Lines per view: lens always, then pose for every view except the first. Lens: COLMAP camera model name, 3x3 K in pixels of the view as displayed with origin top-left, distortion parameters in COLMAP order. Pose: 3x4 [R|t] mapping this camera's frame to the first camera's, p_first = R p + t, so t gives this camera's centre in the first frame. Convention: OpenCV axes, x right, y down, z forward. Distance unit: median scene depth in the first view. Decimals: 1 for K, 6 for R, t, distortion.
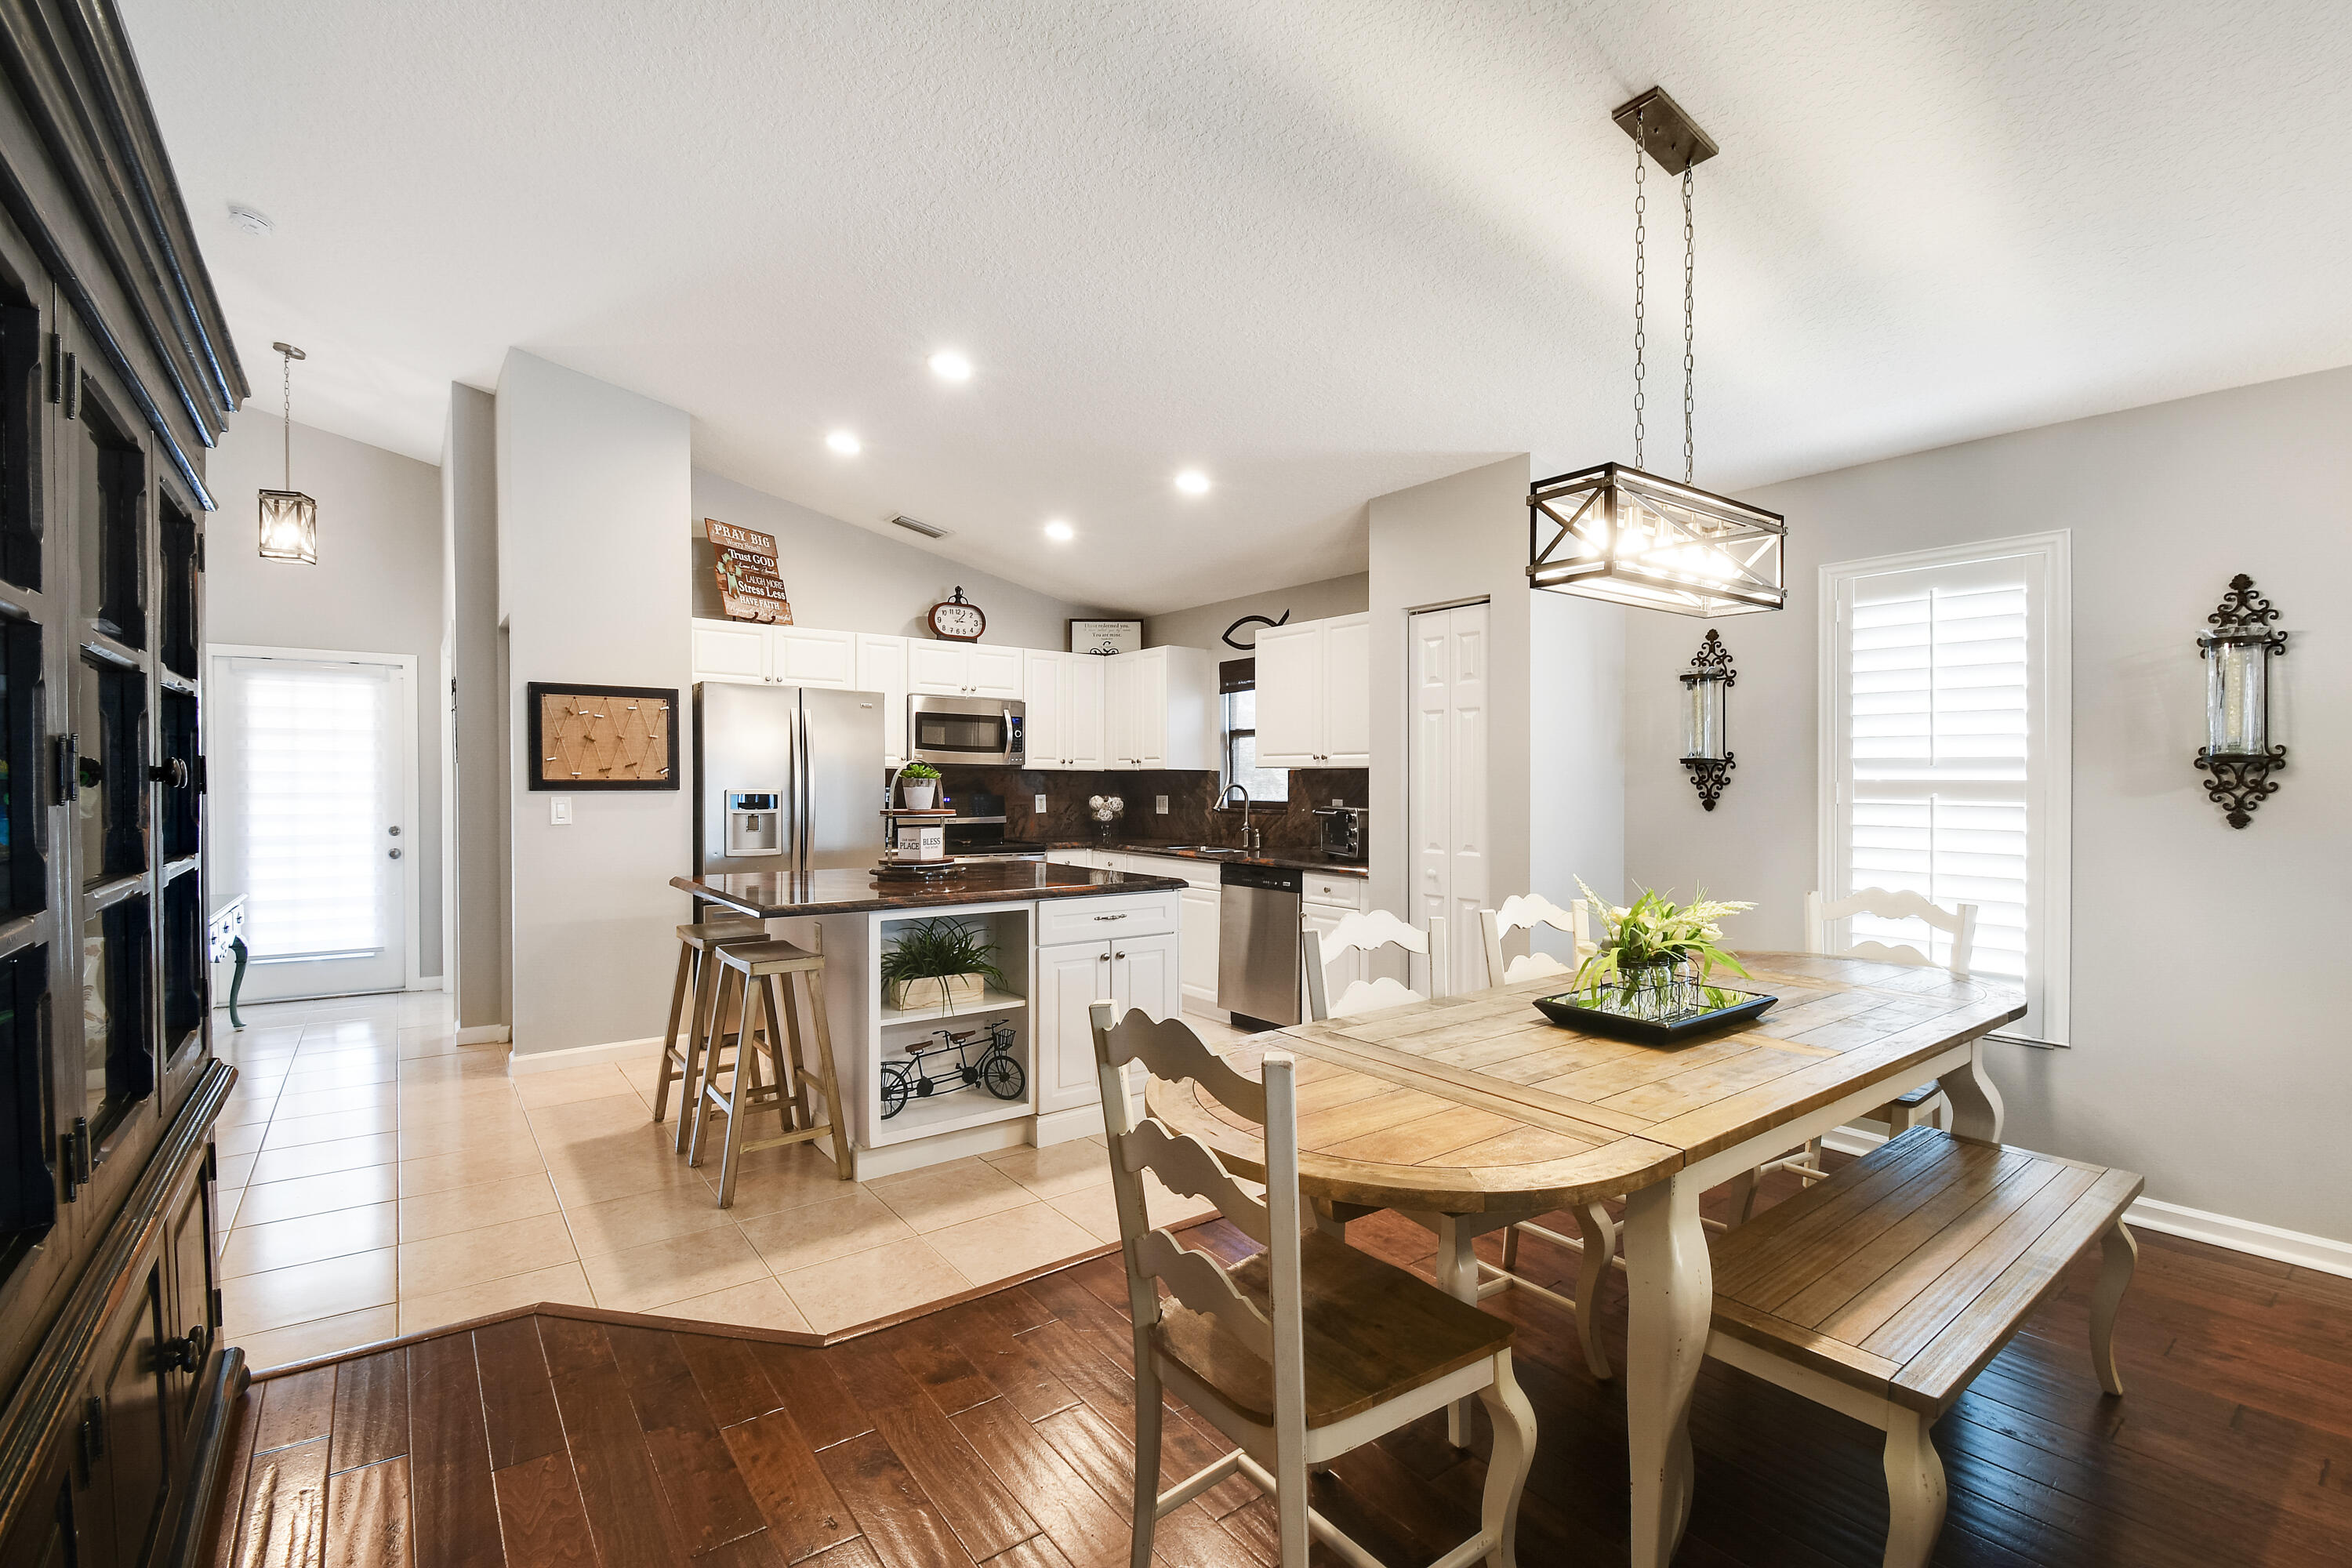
lens RADIAL K [[1015.4, 0, 1203.0], [0, 1015.4, 817.6], [0, 0, 1]] dist [-0.000761, -0.016679]
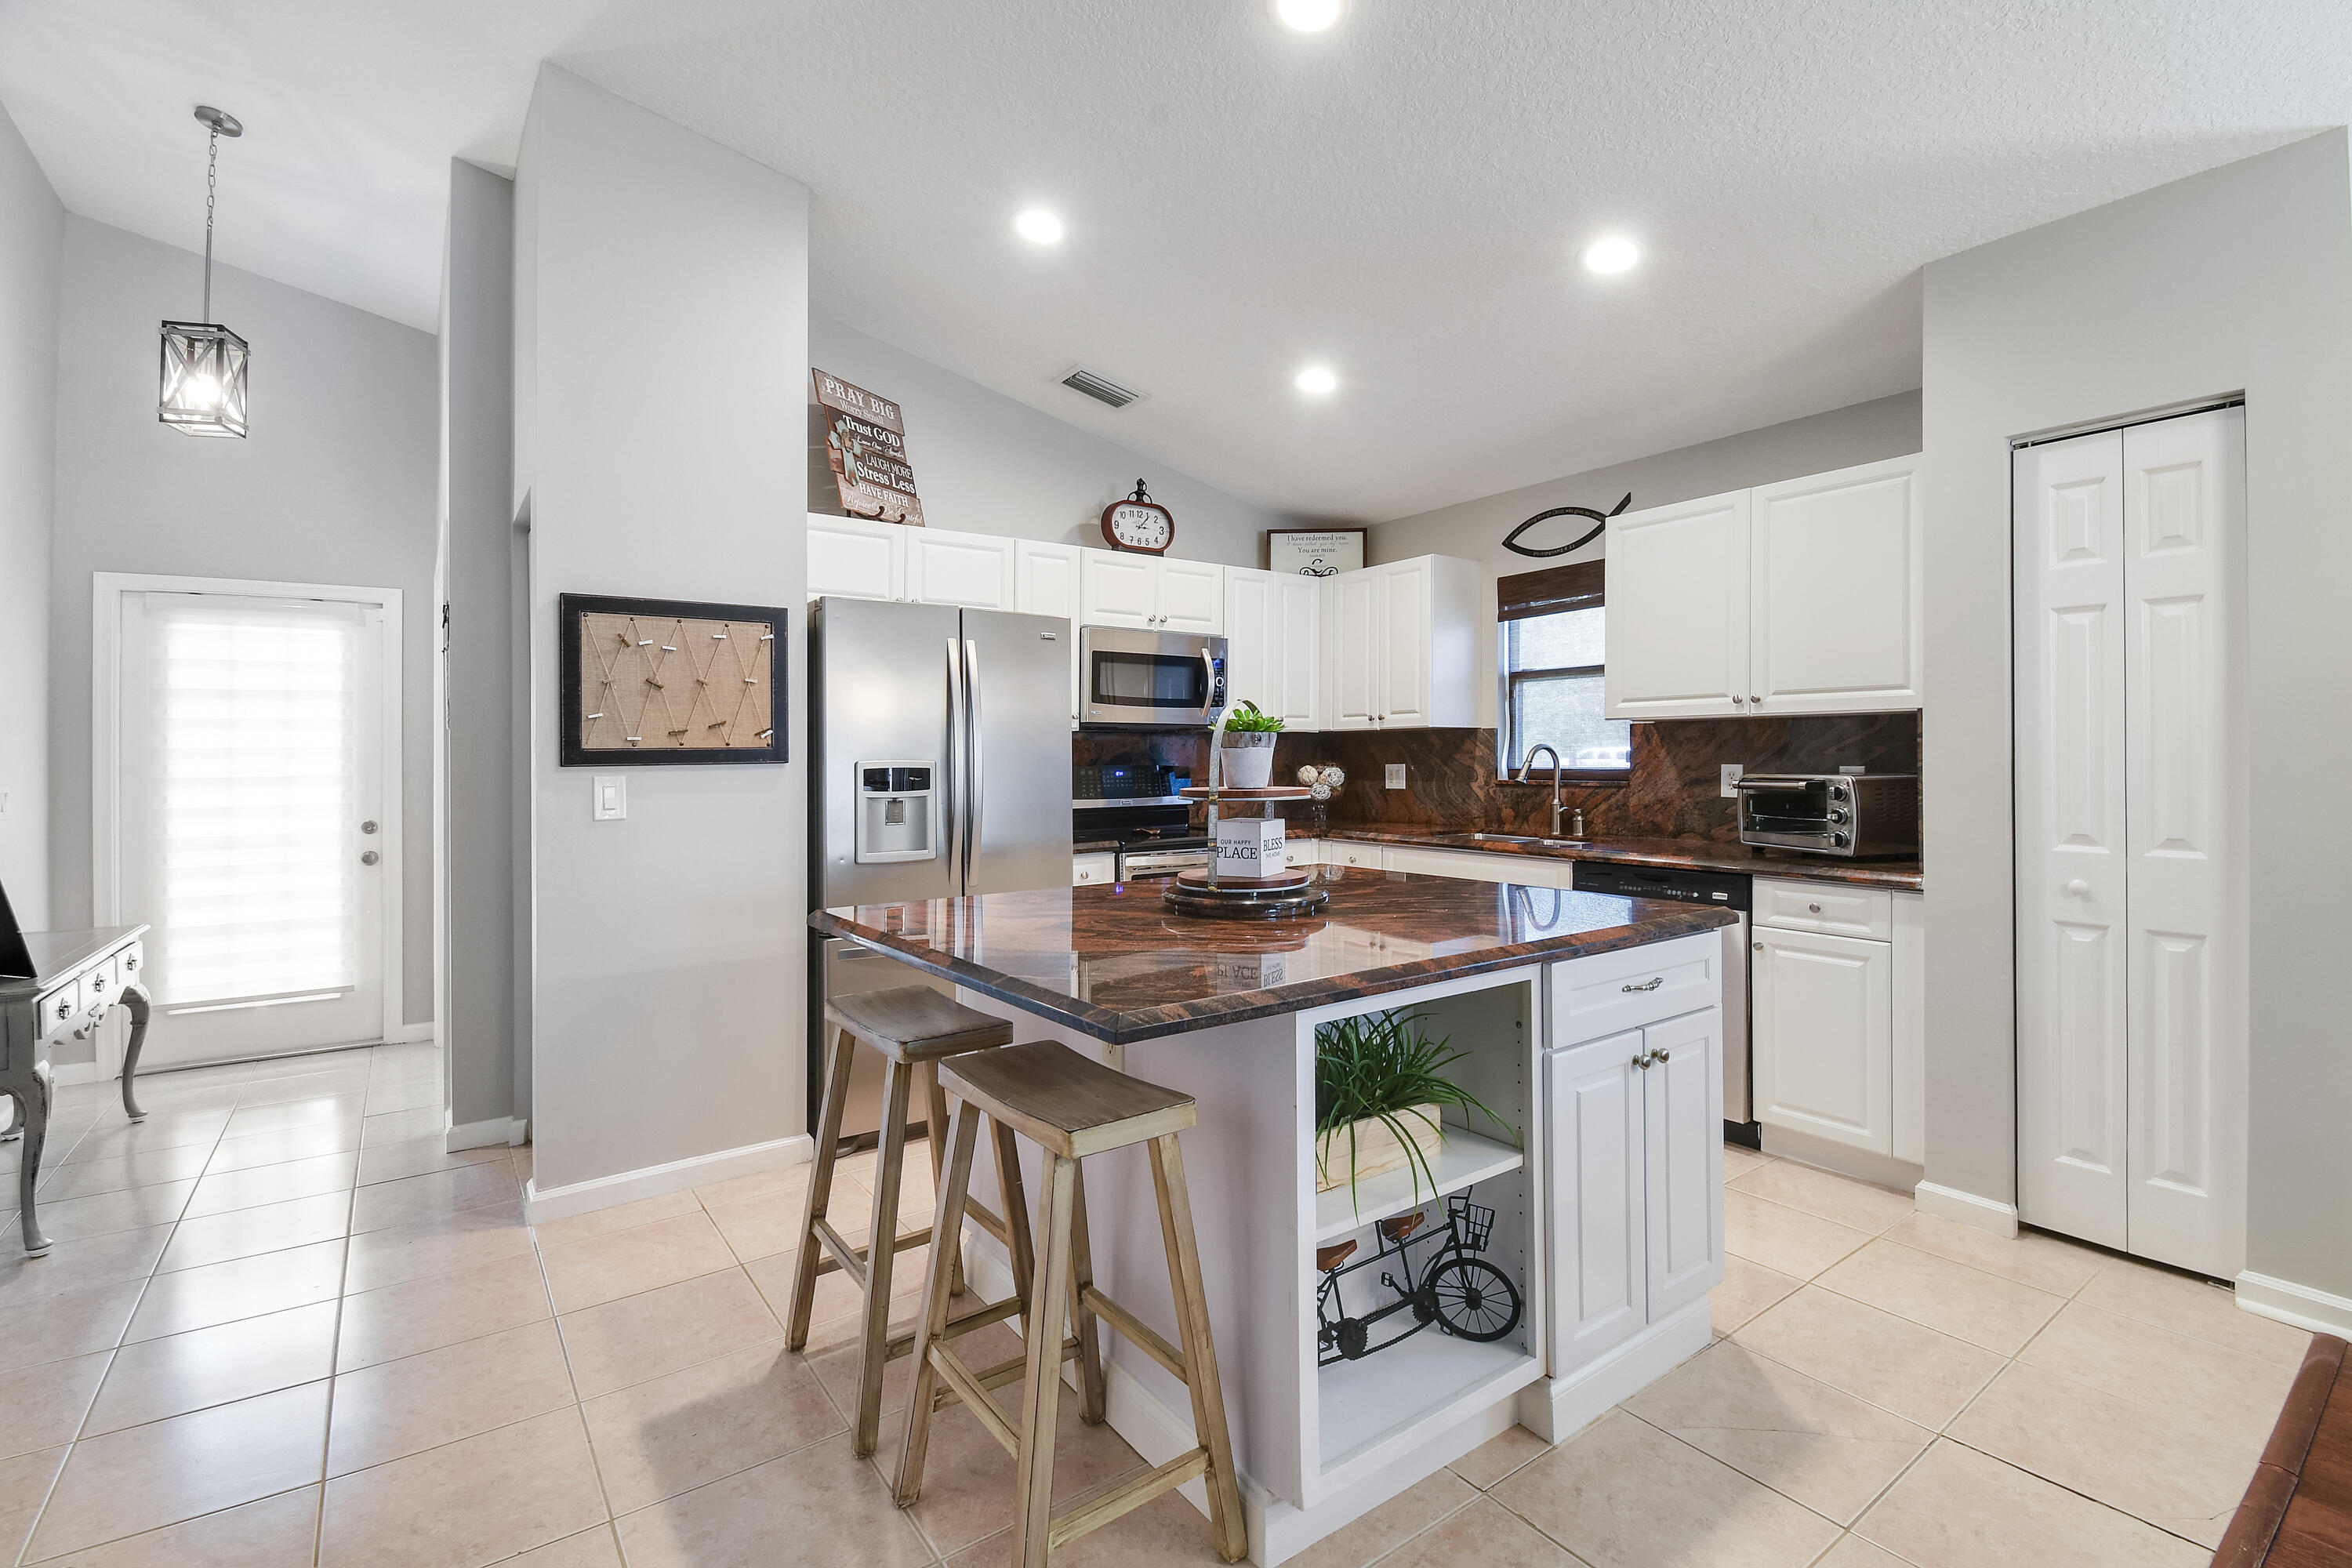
lens RADIAL K [[1057.3, 0, 1206.8], [0, 1057.3, 767.5], [0, 0, 1]] dist [0.023003, -0.028601]
pose [[0.999570, -0.013669, -0.025958, -0.211399], [0.013078, 0.999654, -0.022807, -0.004719], [0.026260, 0.022457, 0.999403, 0.299013]]
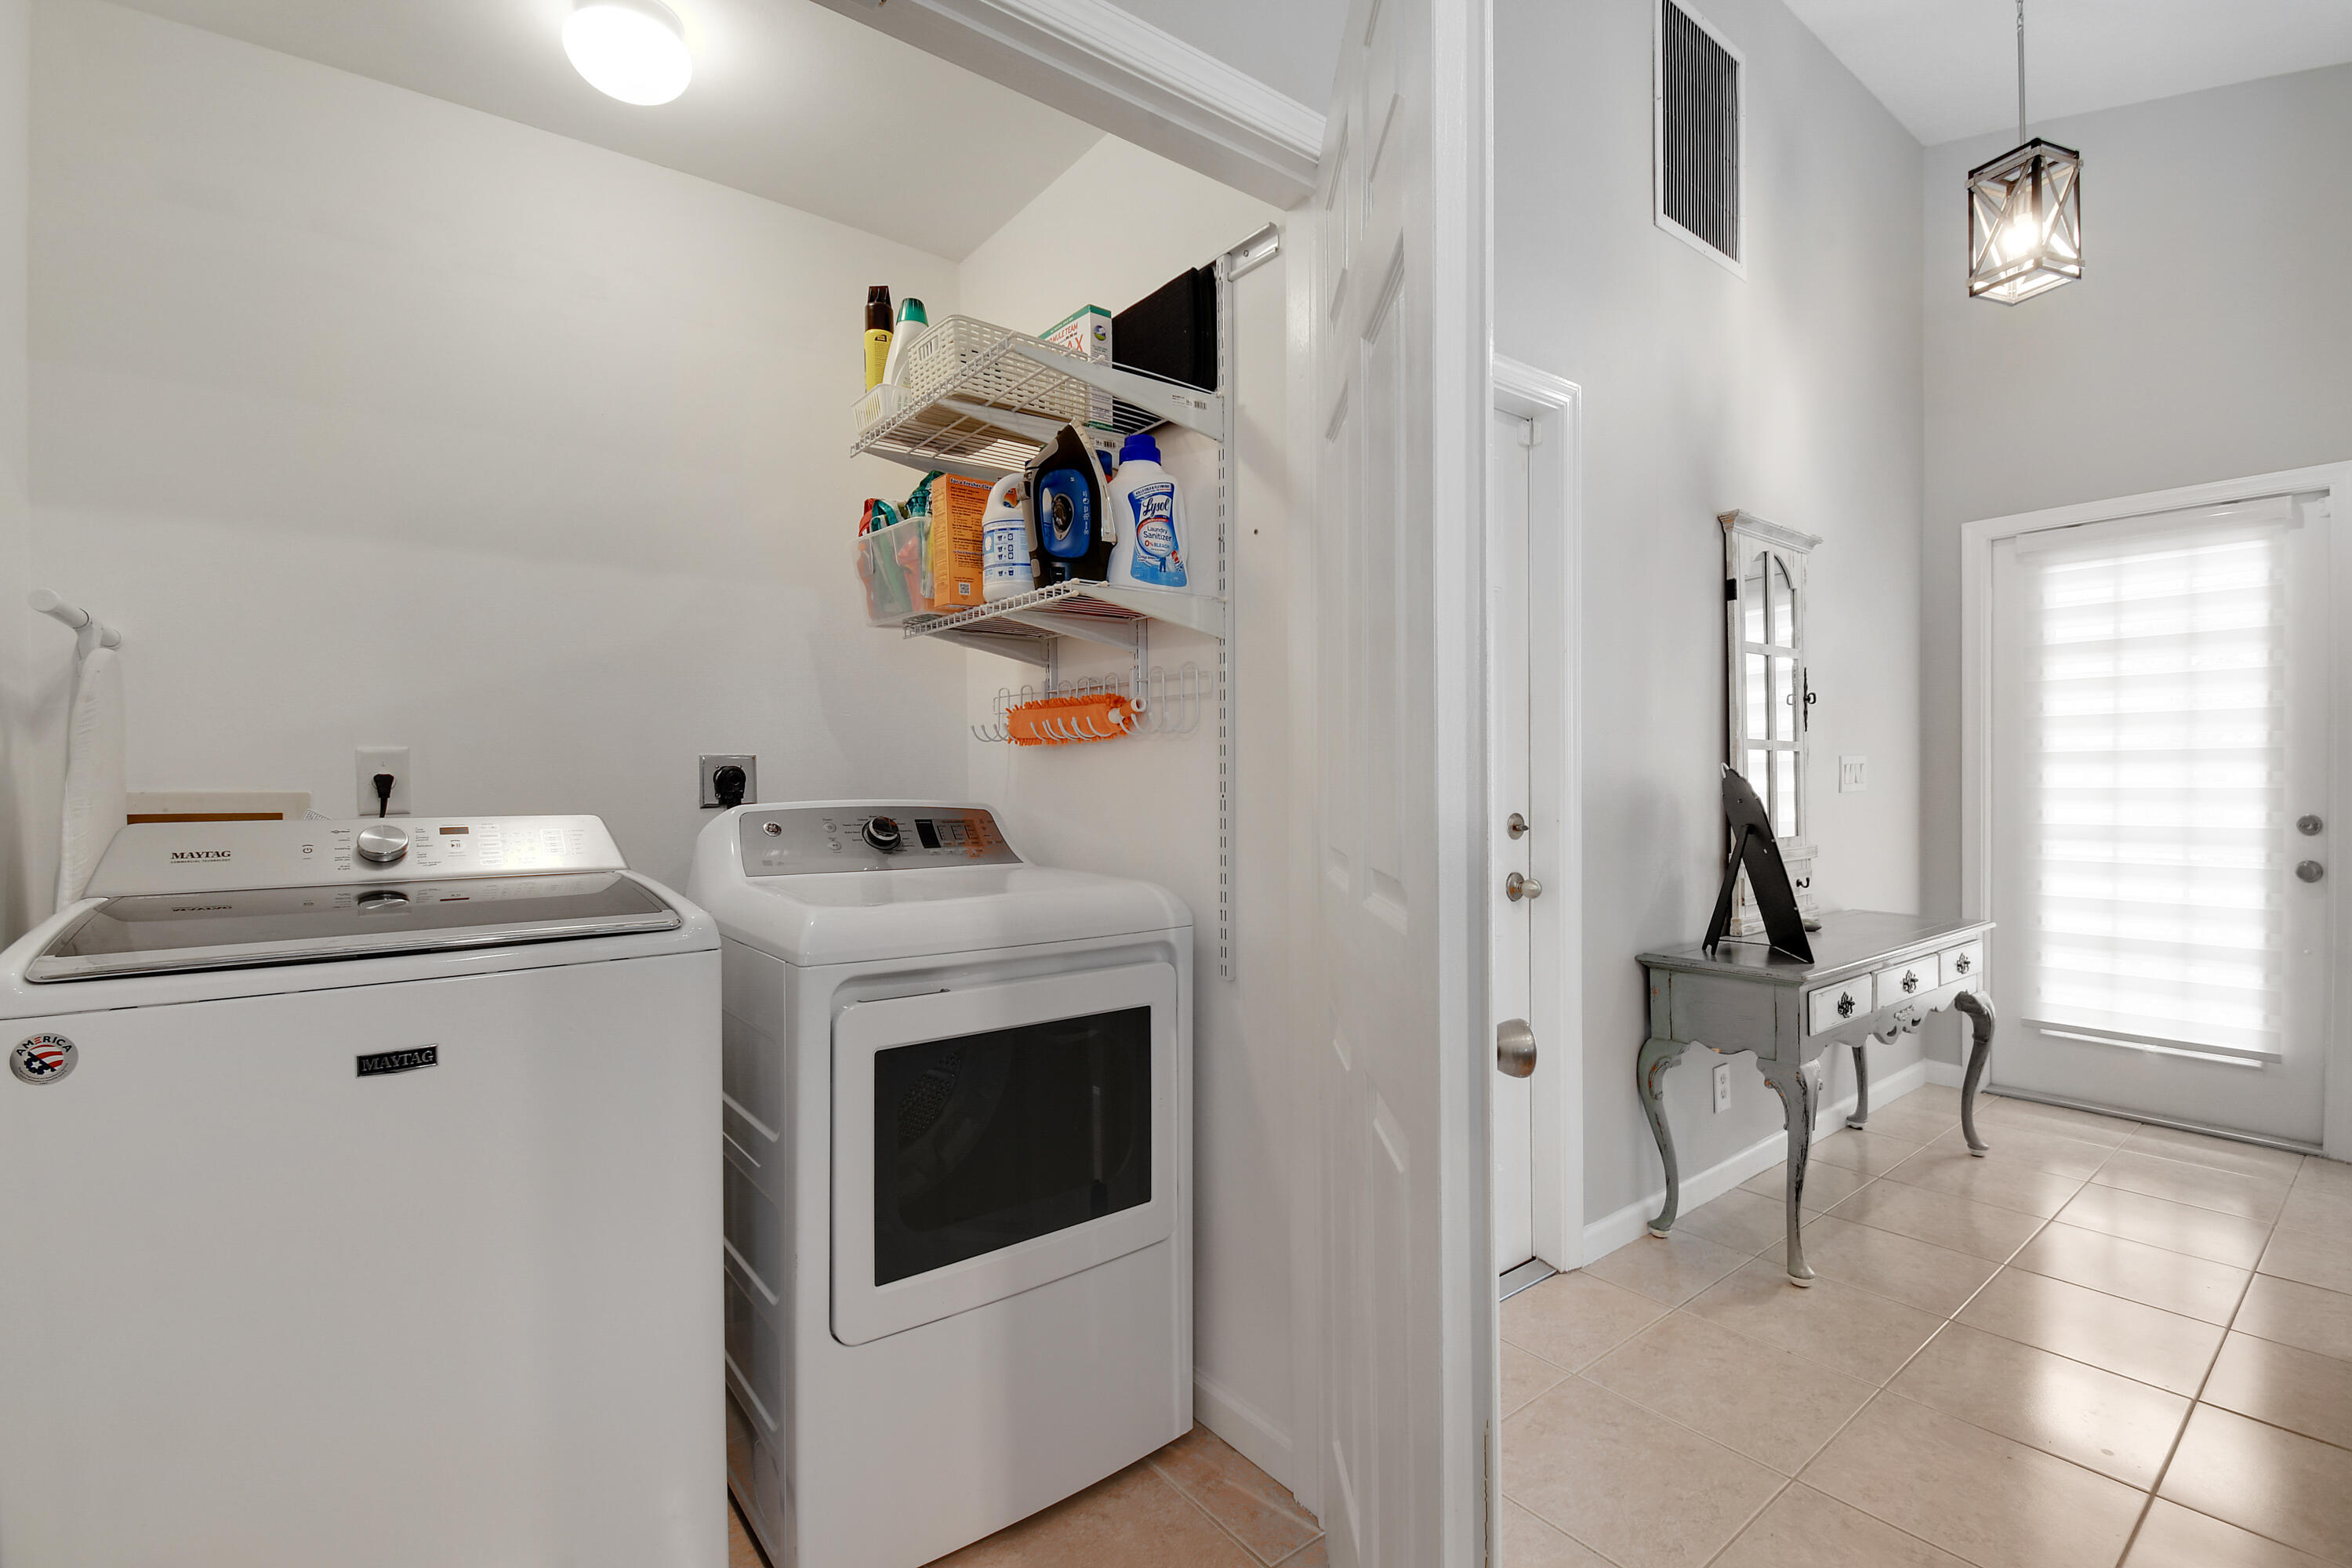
lens RADIAL K [[1042.5, 0, 1219.5], [0, 1042.5, 753.3], [0, 0, 1]] dist [0.023937, -0.026621]
pose [[0.011716, -0.023119, -0.999664, -0.357673], [-0.031025, 0.999243, -0.023473, 0.008013], [0.999450, 0.031290, 0.010990, 0.543355]]
